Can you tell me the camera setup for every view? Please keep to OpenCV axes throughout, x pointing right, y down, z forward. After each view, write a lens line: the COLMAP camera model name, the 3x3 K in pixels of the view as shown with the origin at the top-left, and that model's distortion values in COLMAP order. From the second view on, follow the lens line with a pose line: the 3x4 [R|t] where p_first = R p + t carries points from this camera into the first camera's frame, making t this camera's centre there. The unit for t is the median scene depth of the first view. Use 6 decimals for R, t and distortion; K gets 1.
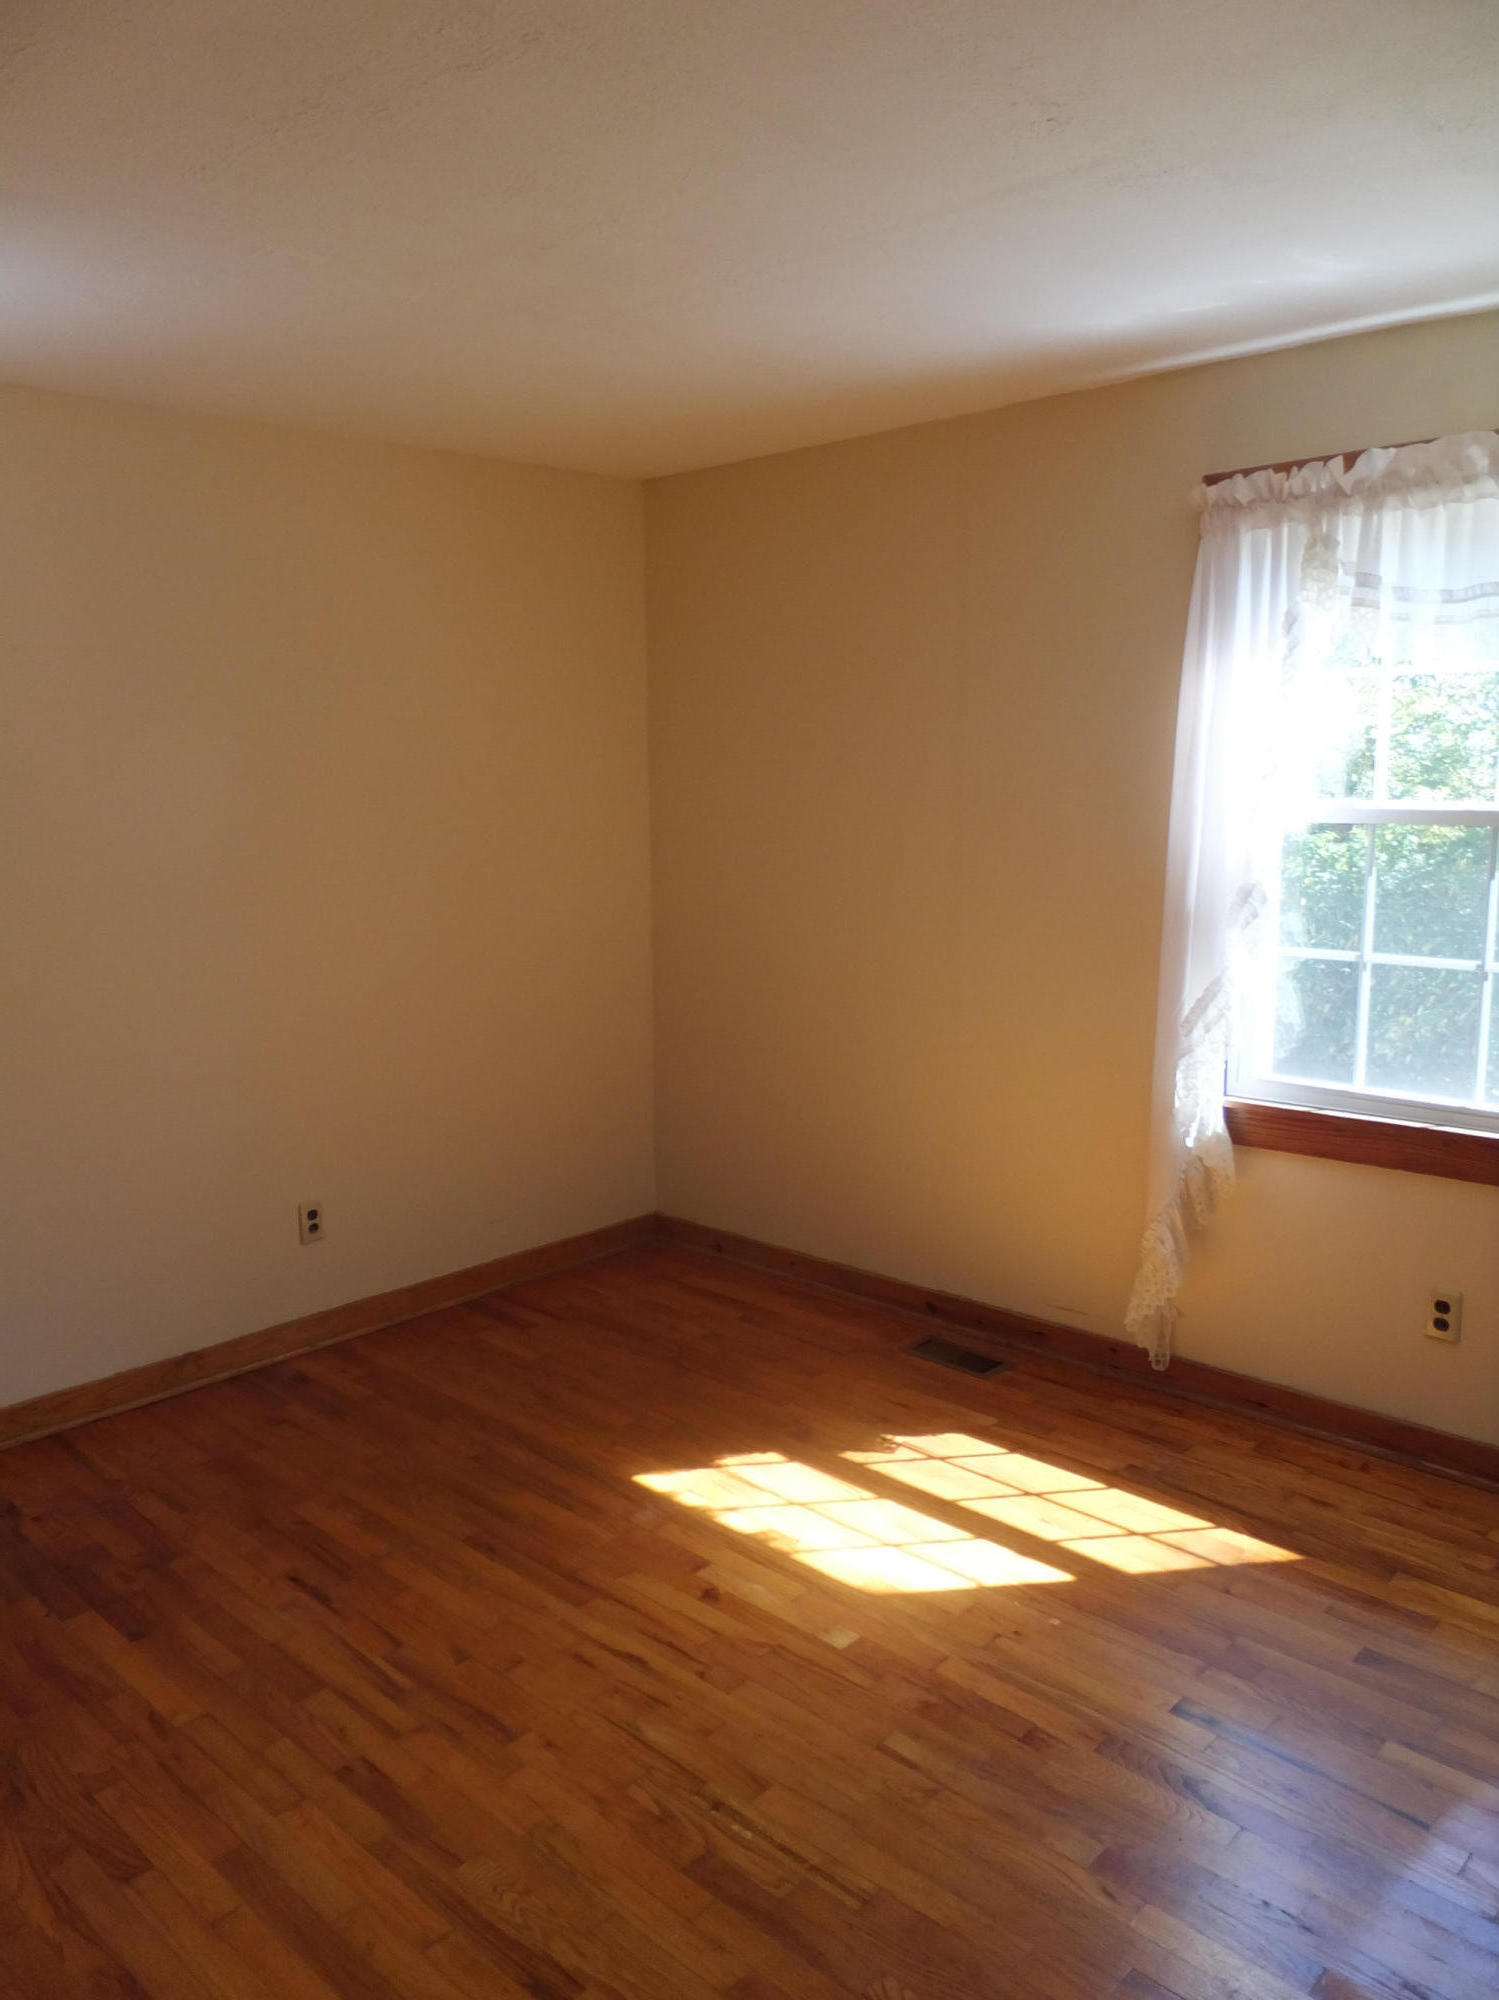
lens RADIAL K [[1480.1, 0, 749.5], [0, 1480.1, 1000.0], [0, 0, 1]] dist [-0.016529, -0.000197]
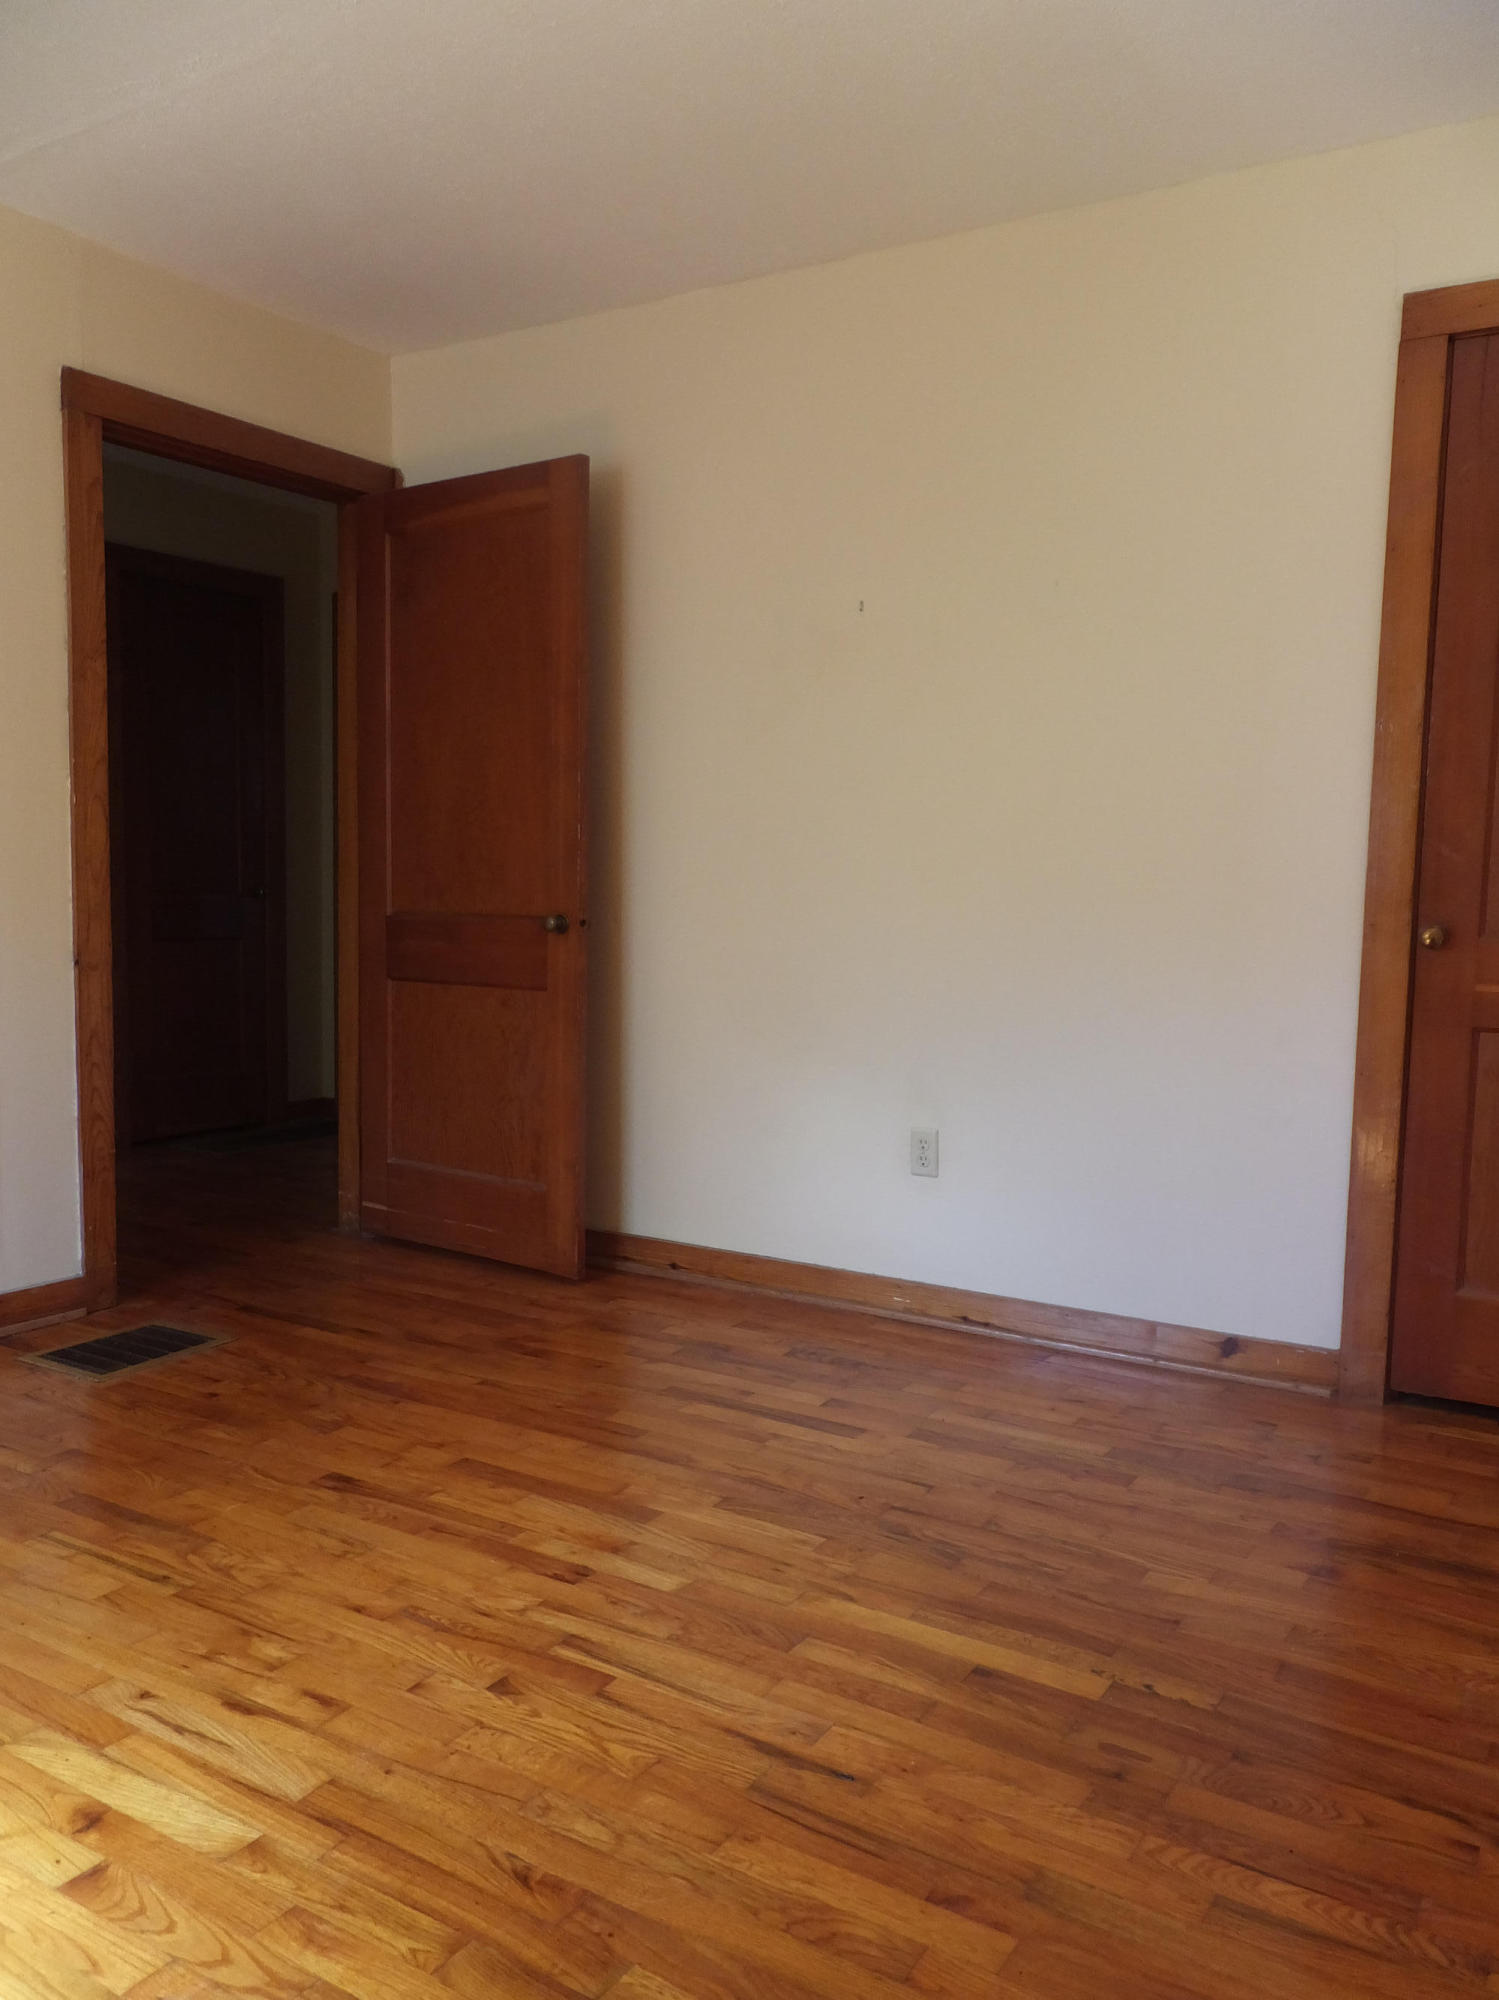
lens RADIAL K [[1480.1, 0, 749.5], [0, 1480.1, 1000.0], [0, 0, 1]] dist [-0.016529, -0.000197]
pose [[-0.981803, -0.005021, -0.189836, -0.172381], [-0.050809, 0.970152, 0.237116, -0.037548], [0.182979, 0.242447, -0.952753, 1.565362]]
